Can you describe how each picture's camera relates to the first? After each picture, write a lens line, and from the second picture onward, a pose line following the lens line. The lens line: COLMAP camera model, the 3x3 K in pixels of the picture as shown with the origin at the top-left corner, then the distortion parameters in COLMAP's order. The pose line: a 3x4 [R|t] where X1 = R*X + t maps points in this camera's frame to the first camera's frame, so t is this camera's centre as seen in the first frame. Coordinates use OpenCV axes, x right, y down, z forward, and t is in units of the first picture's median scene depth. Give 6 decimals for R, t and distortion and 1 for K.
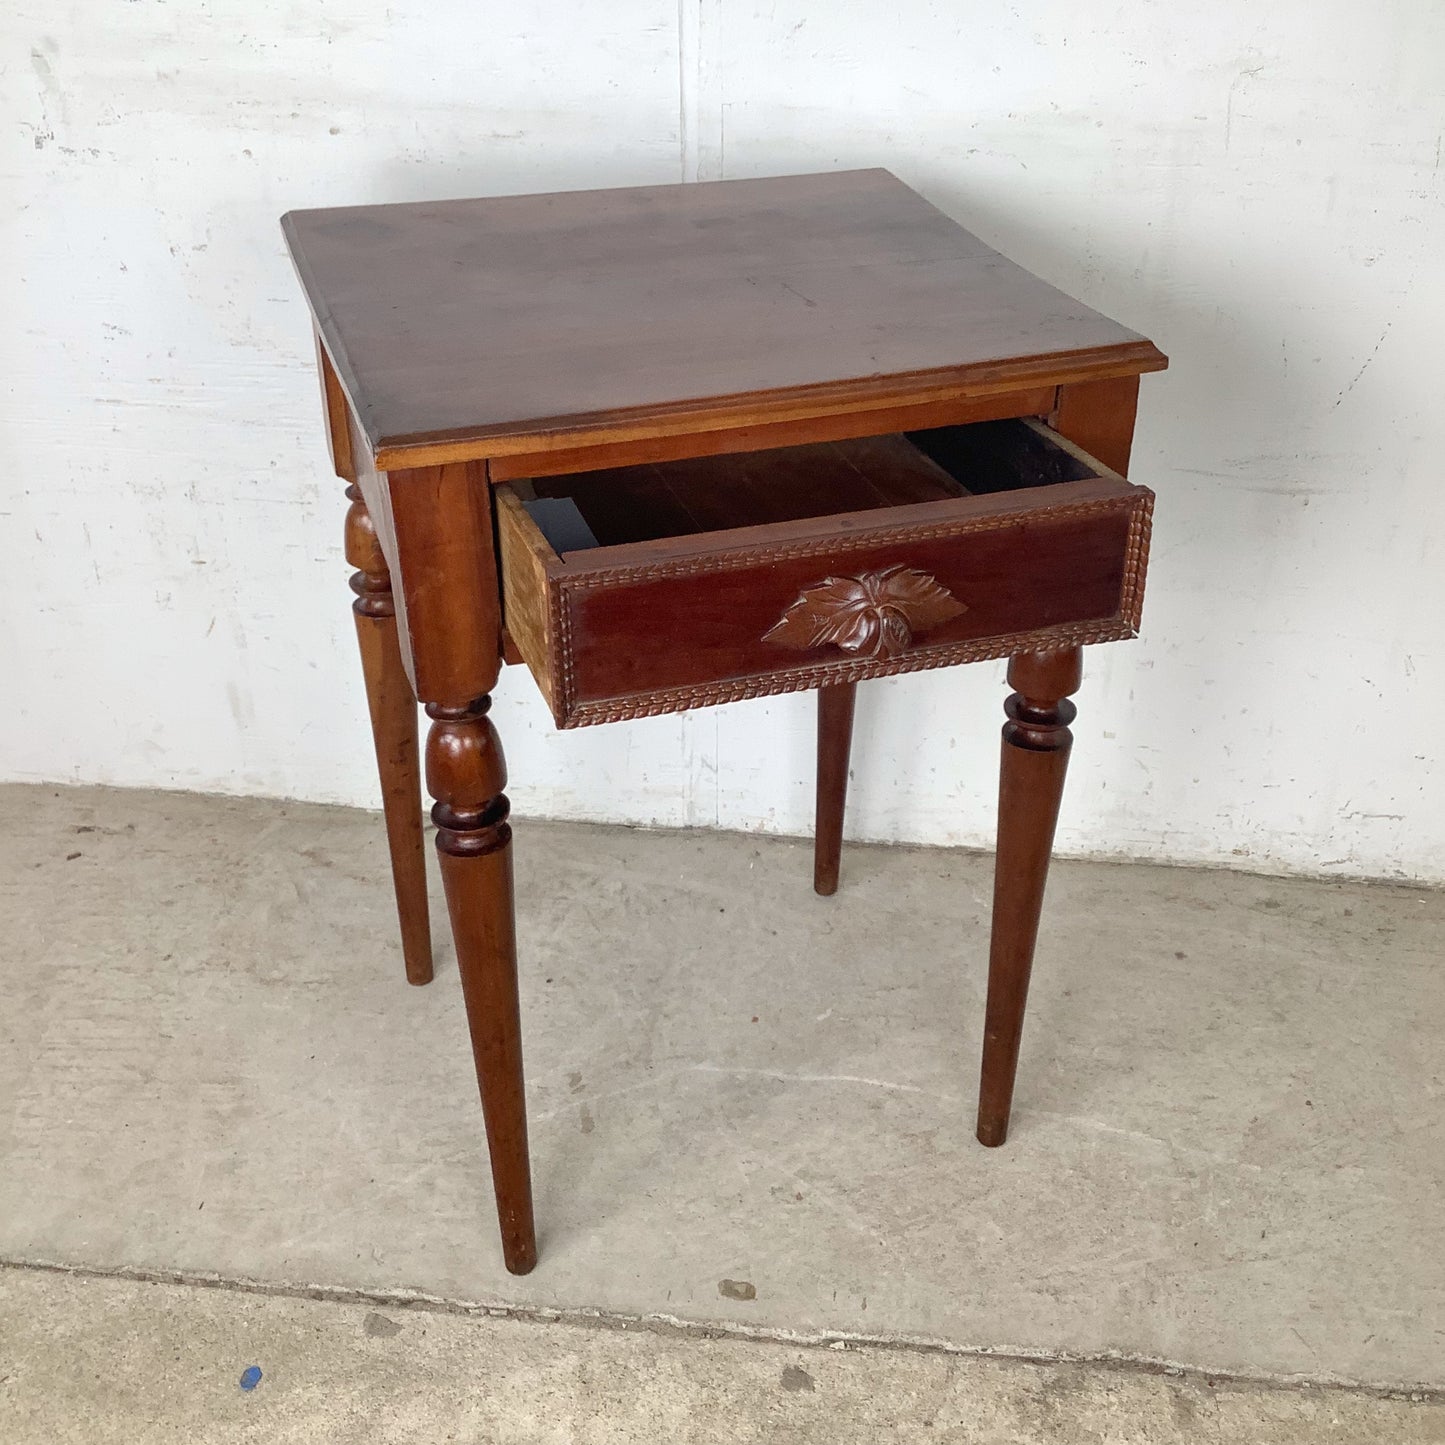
lens RADIAL K [[1750.8, 0, 722.5], [0, 1750.8, 722.5], [0, 0, 1]] dist [0.149442, -0.342295]
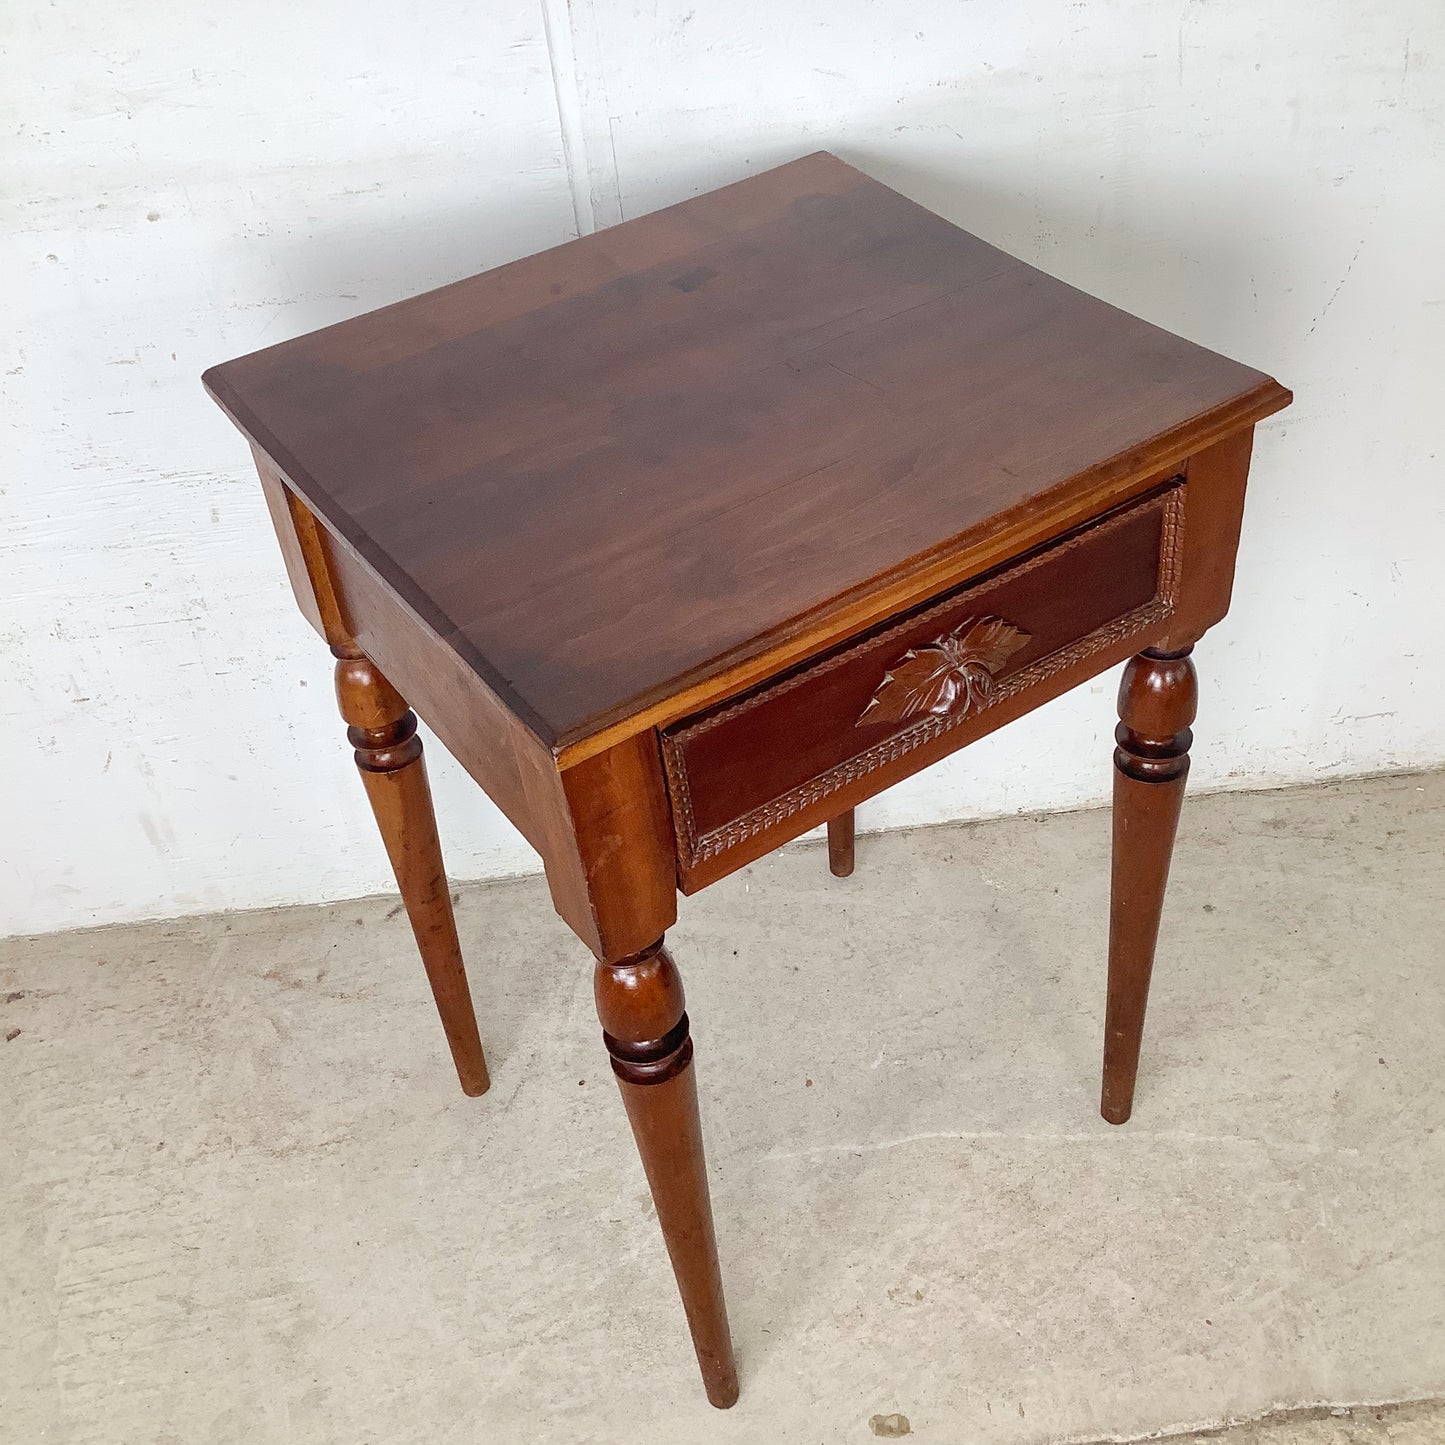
lens RADIAL K [[1742.6, 0, 722.5], [0, 1742.6, 722.5], [0, 0, 1]] dist [0.149133, -0.331874]
pose [[0.974890, -0.196248, 0.105244, -0.097860], [0.177006, 0.969675, 0.168520, -0.208091], [-0.135124, -0.145660, 0.980064, 0.118761]]
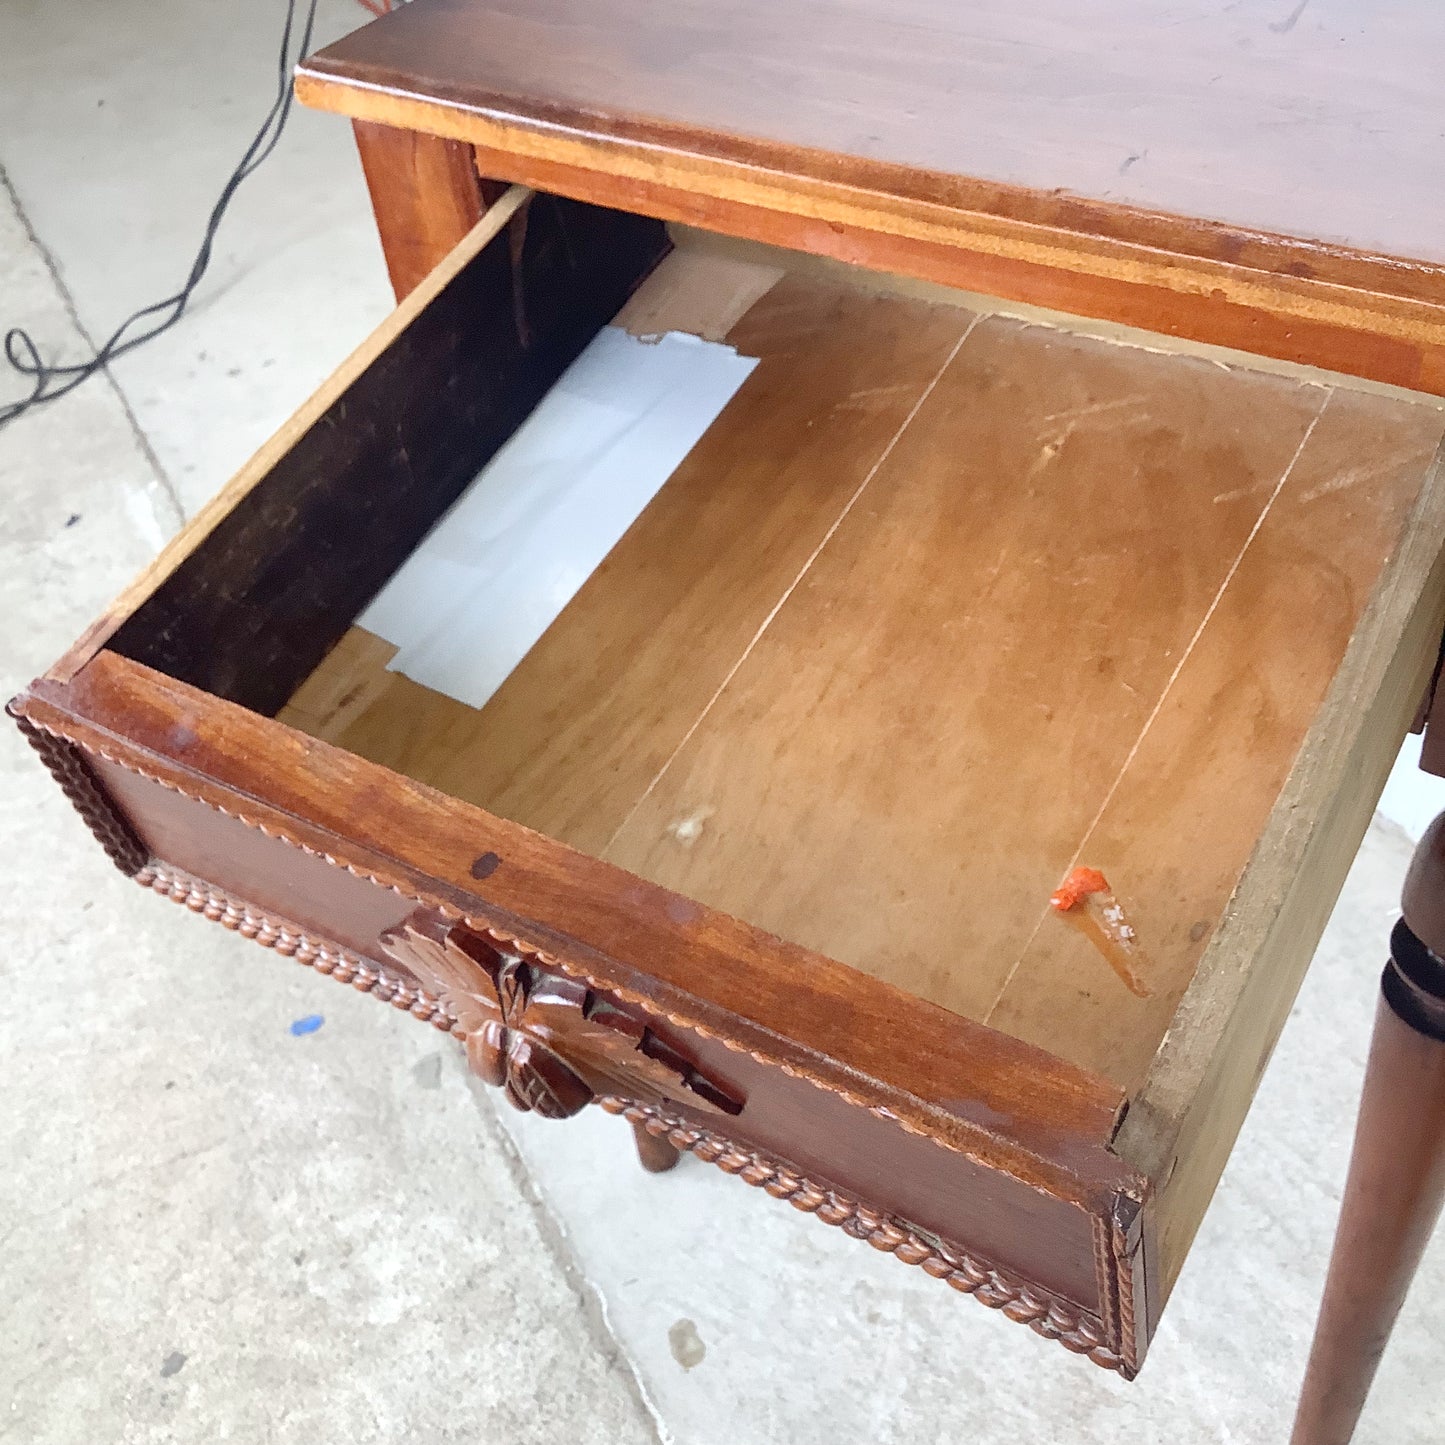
lens RADIAL K [[1781.2, 0, 722.5], [0, 1781.2, 722.5], [0, 0, 1]] dist [0.173194, -0.424618]
pose [[0.561445, 0.514502, -0.648125, 0.346700], [-0.351839, 0.857319, 0.375783, -0.180857], [0.748991, 0.017054, 0.662360, 0.461763]]
